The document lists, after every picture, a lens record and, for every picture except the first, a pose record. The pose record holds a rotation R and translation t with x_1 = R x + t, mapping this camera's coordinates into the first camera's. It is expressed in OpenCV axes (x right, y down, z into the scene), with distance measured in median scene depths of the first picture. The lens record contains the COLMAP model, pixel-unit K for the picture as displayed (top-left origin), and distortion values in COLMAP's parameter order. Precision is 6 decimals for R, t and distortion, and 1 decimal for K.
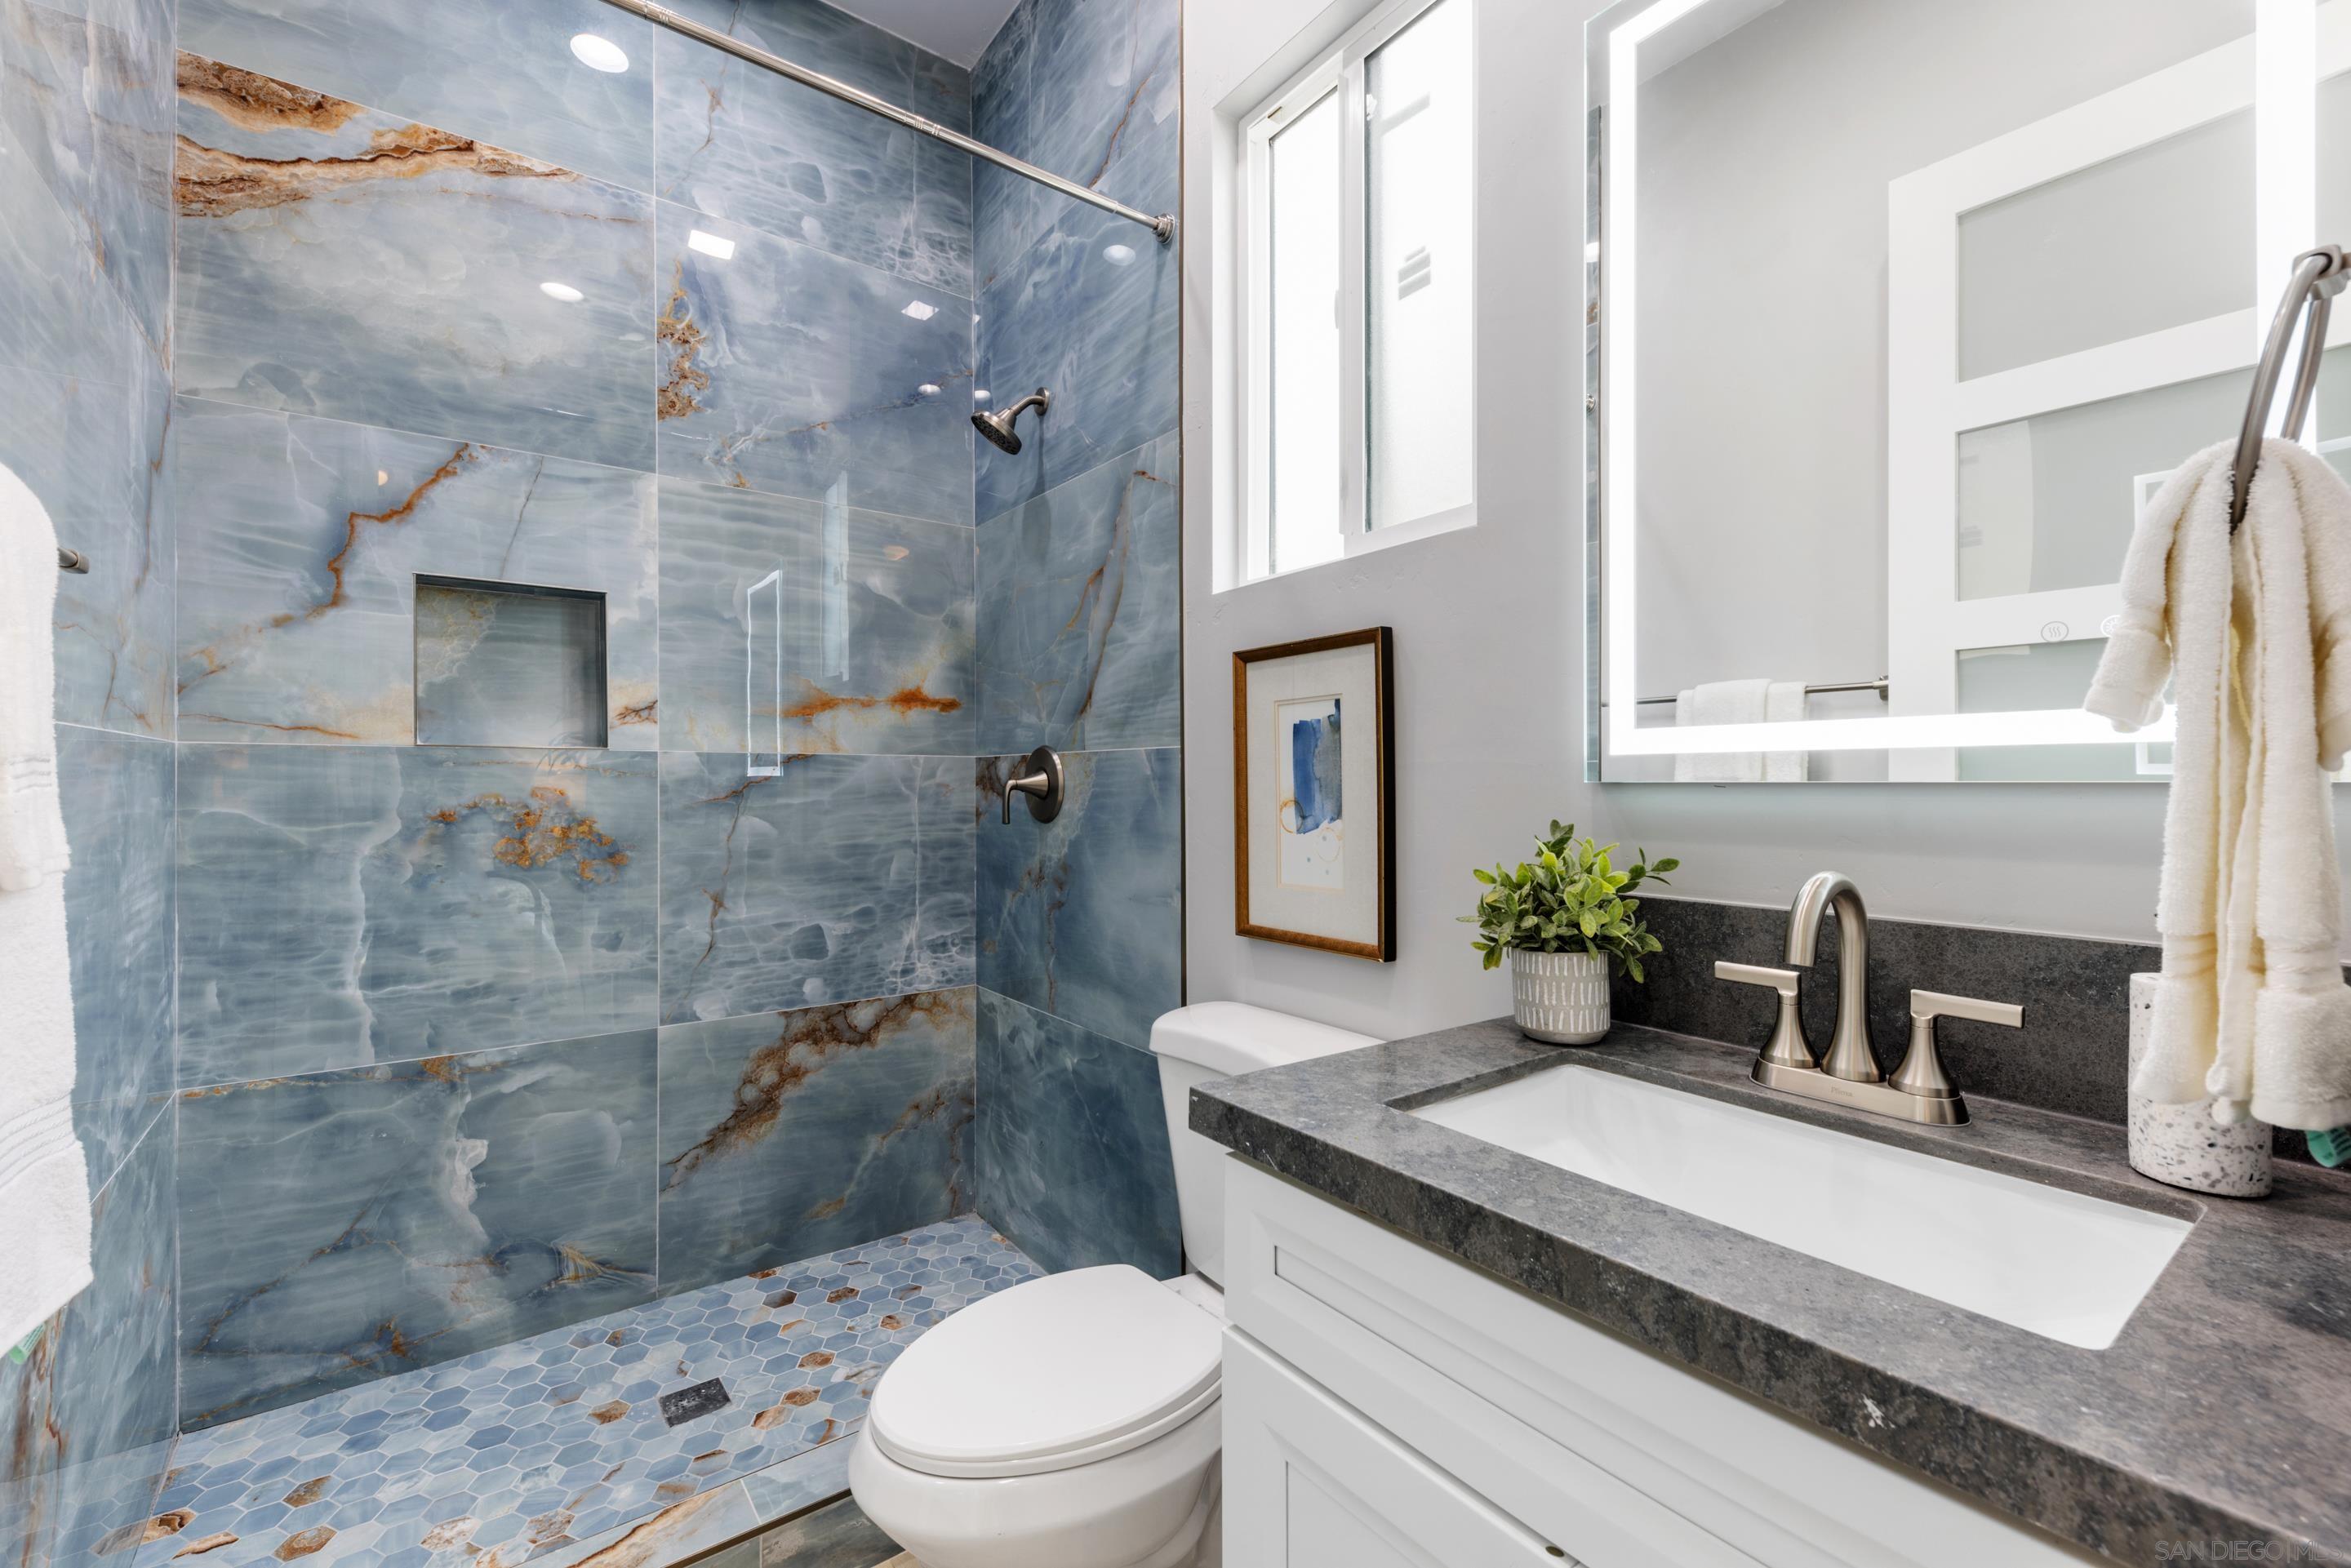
lens RADIAL K [[987.4, 0, 1180.3], [0, 987.4, 791.1], [0, 0, 1]] dist [0.000930, 0.000043]
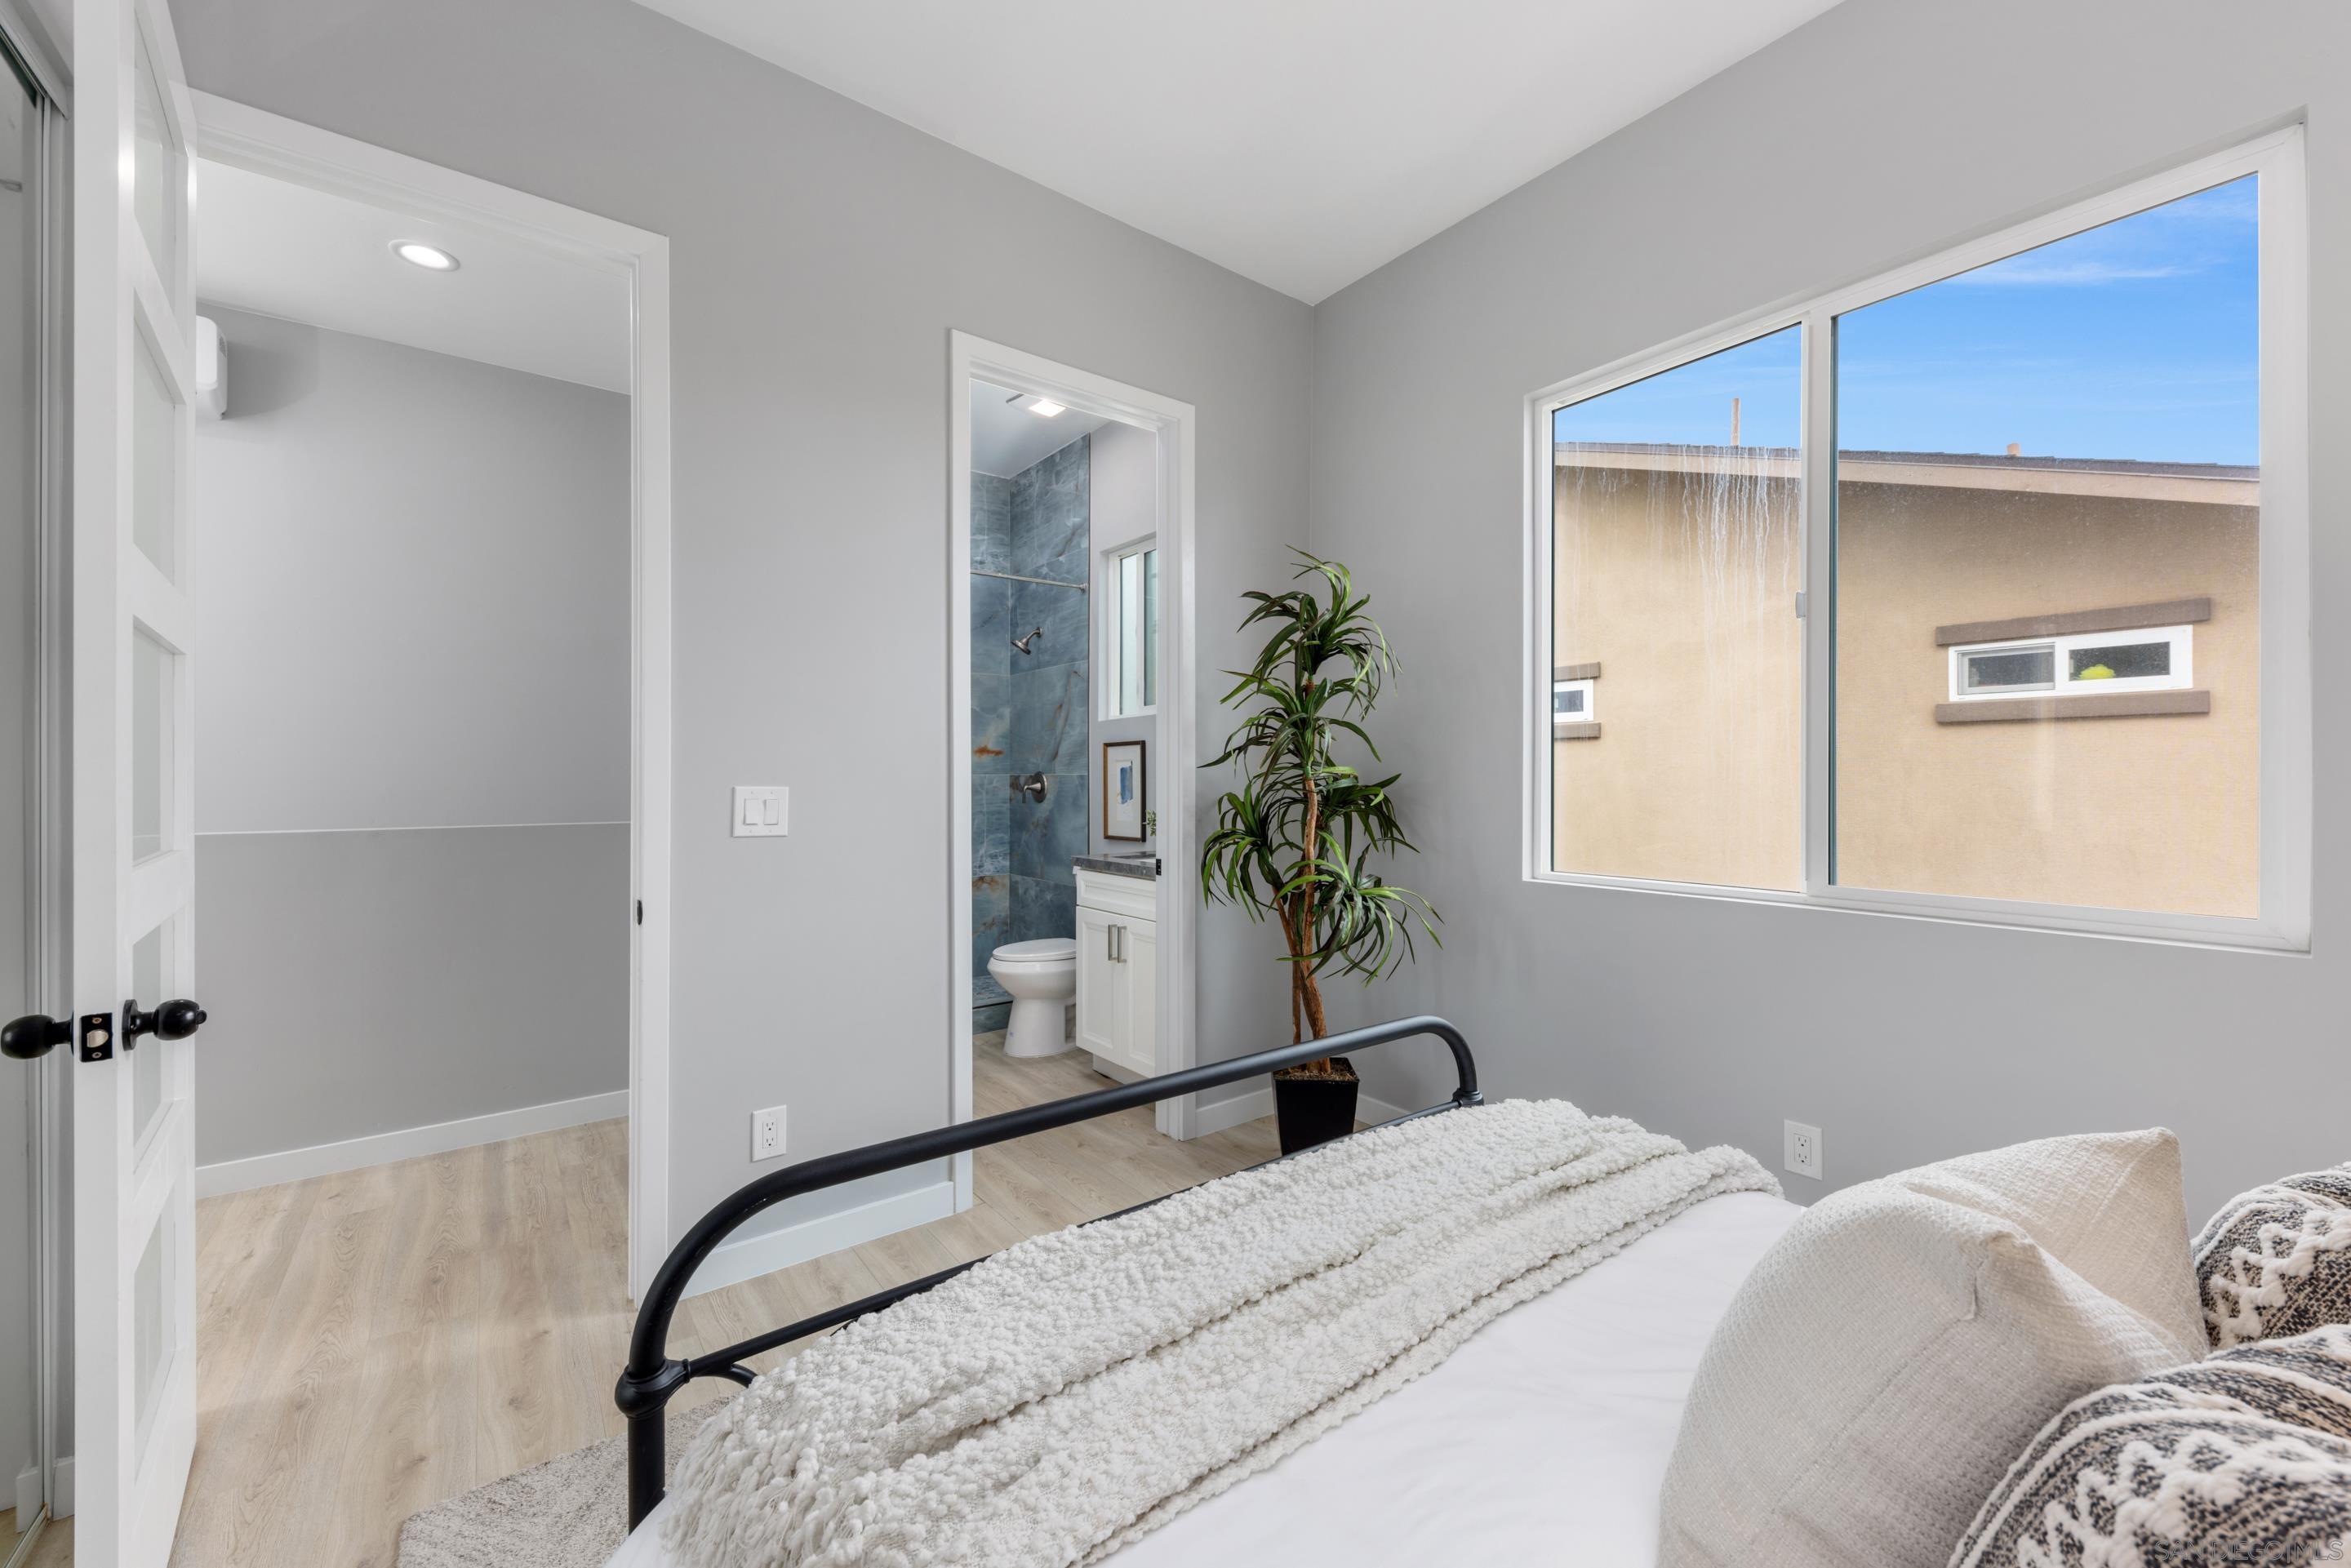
lens RADIAL K [[912.4, 0, 1181.3], [0, 912.4, 788.1], [0, 0, 1]] dist [-0.000084, 0.000017]
pose [[0.999890, 0.003686, 0.014357, 0.208325], [-0.003627, 0.999985, -0.004125, 0.003862], [-0.014372, 0.004073, 0.999888, -1.451234]]
